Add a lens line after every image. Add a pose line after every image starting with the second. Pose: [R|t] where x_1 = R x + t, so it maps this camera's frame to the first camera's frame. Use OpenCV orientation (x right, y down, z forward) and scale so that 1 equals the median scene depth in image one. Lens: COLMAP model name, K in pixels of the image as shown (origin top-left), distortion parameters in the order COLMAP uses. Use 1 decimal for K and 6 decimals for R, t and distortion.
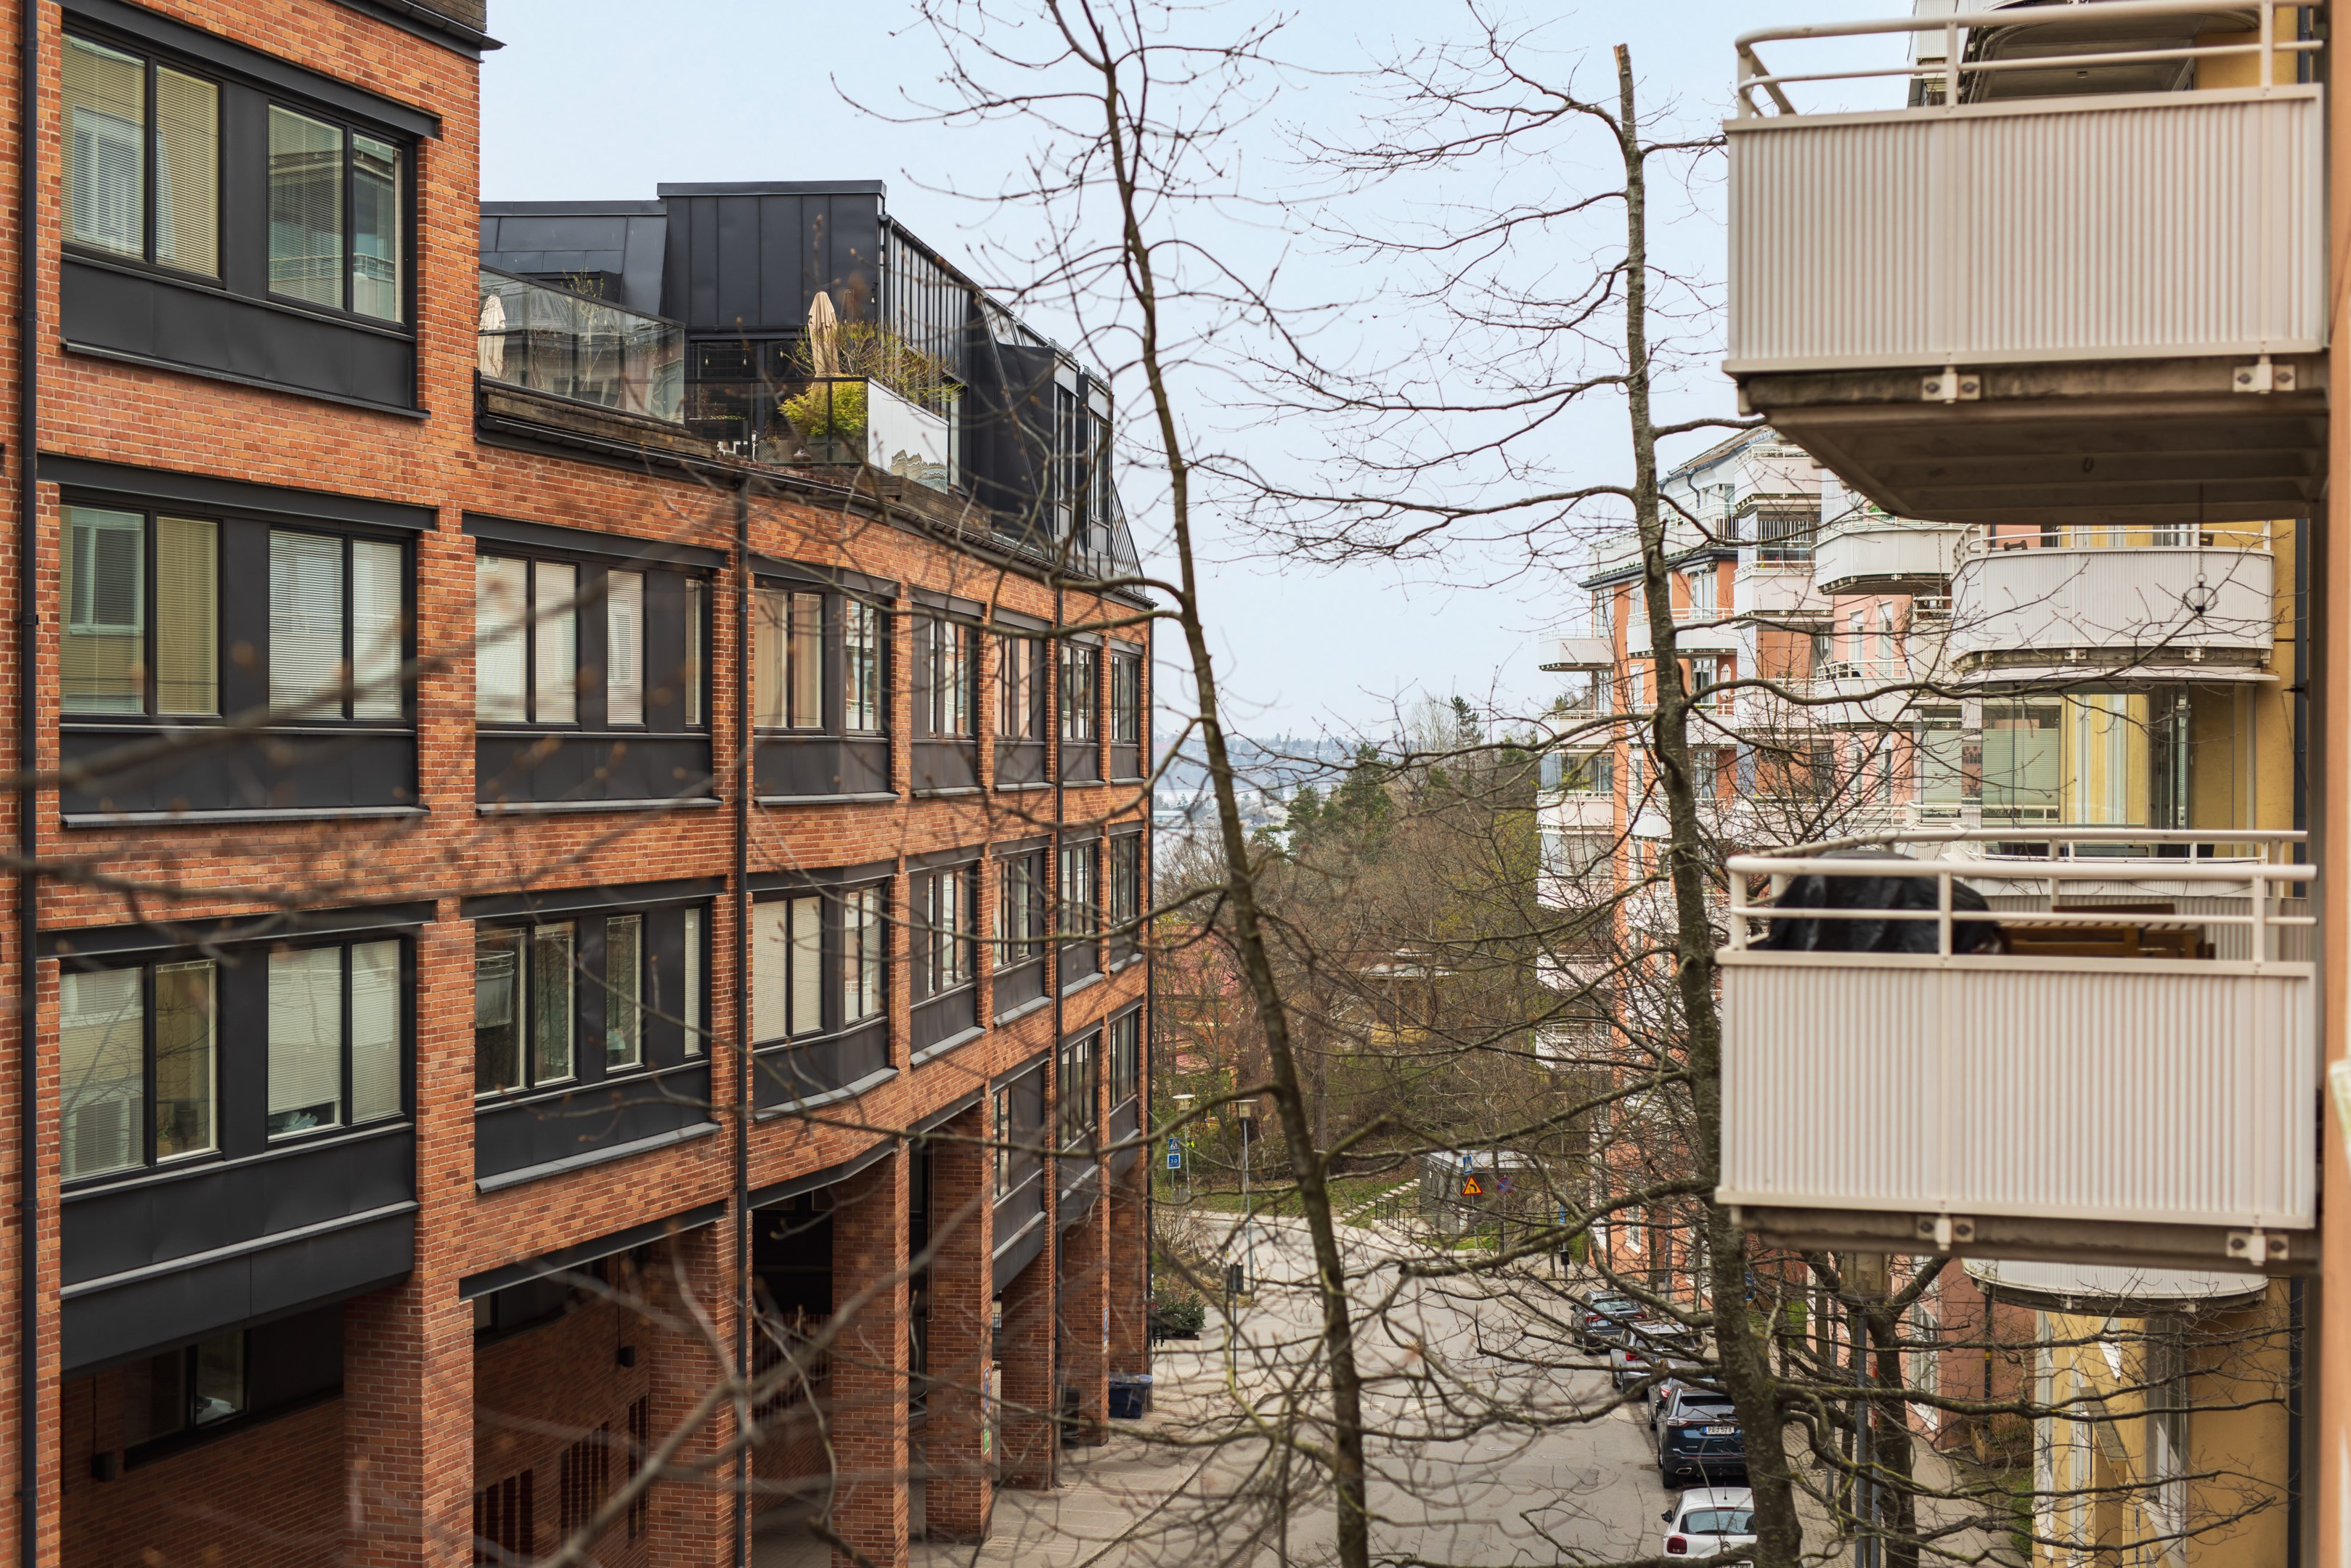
lens RADIAL K [[3268.6, 0, 1188.5], [0, 3268.6, 743.7], [0, 0, 1]] dist [-0.006820, -0.003047]
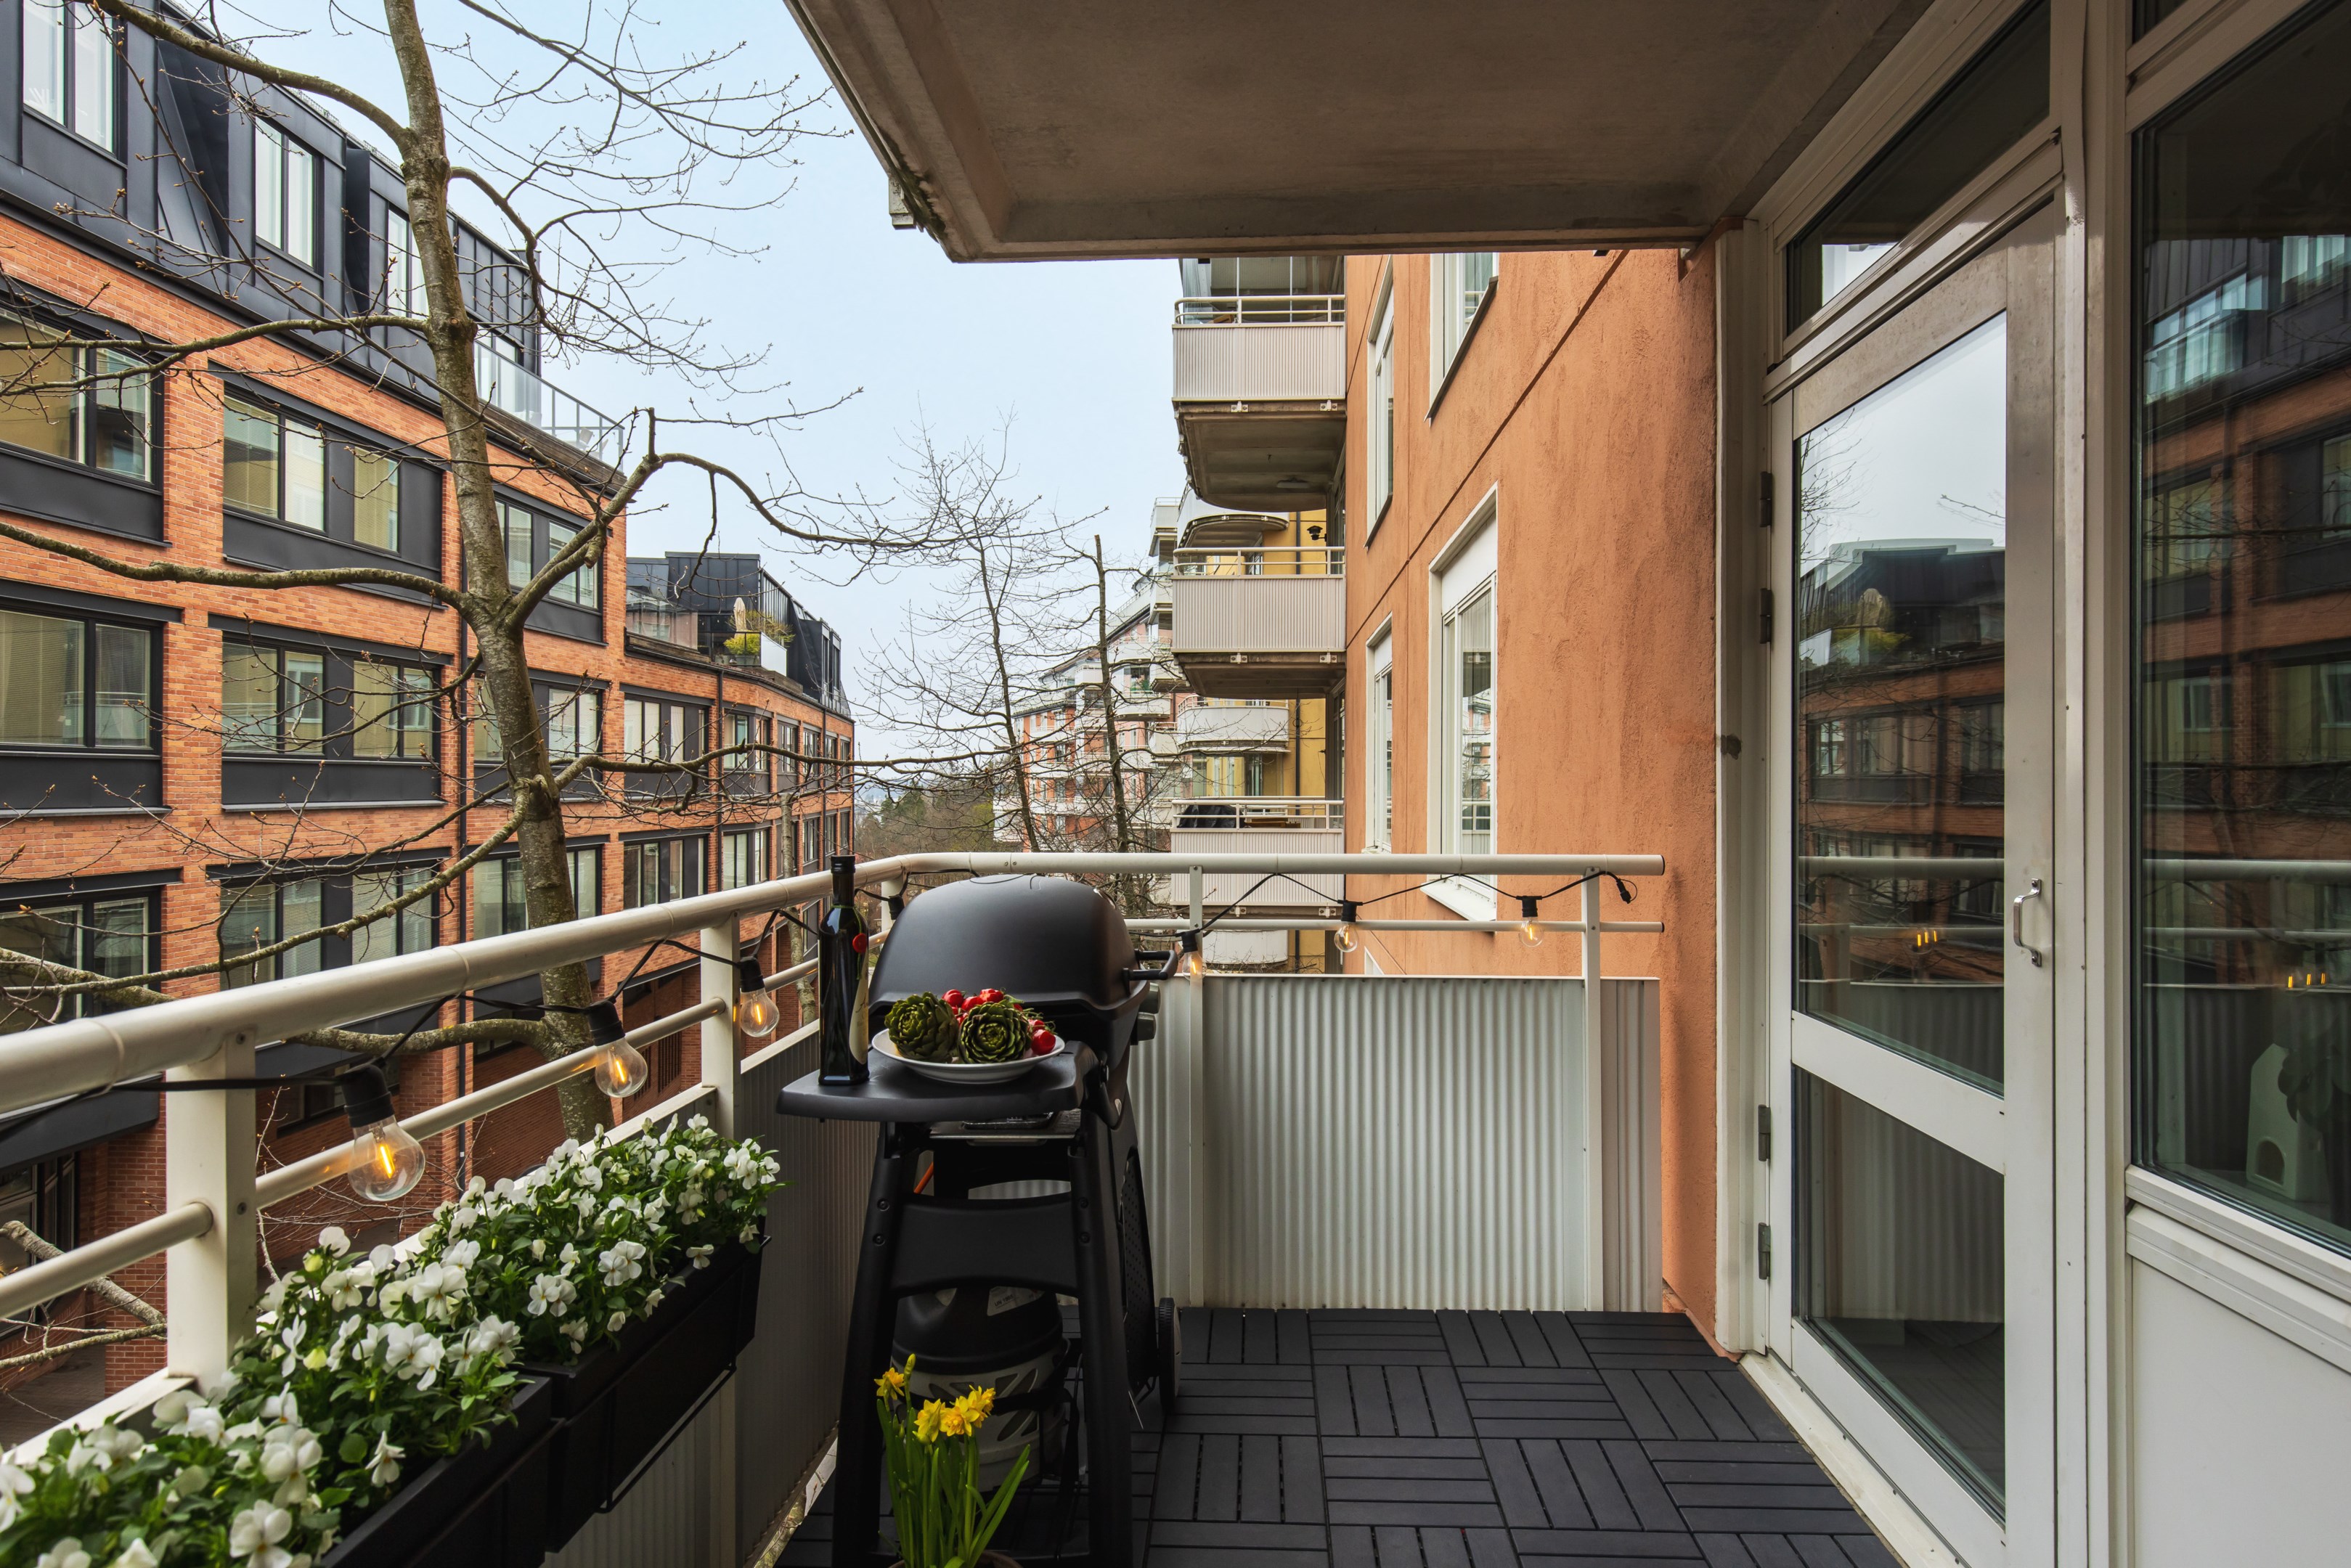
lens RADIAL K [[1325.6, 0, 1180.4], [0, 1325.6, 769.2], [0, 0, 1]] dist [0.001035, 0.000354]
pose [[0.964863, 0.001735, 0.262747, -0.066413], [0.000698, 0.999958, -0.009164, 0.006265], [-0.262752, 0.009025, 0.964821, -0.109118]]
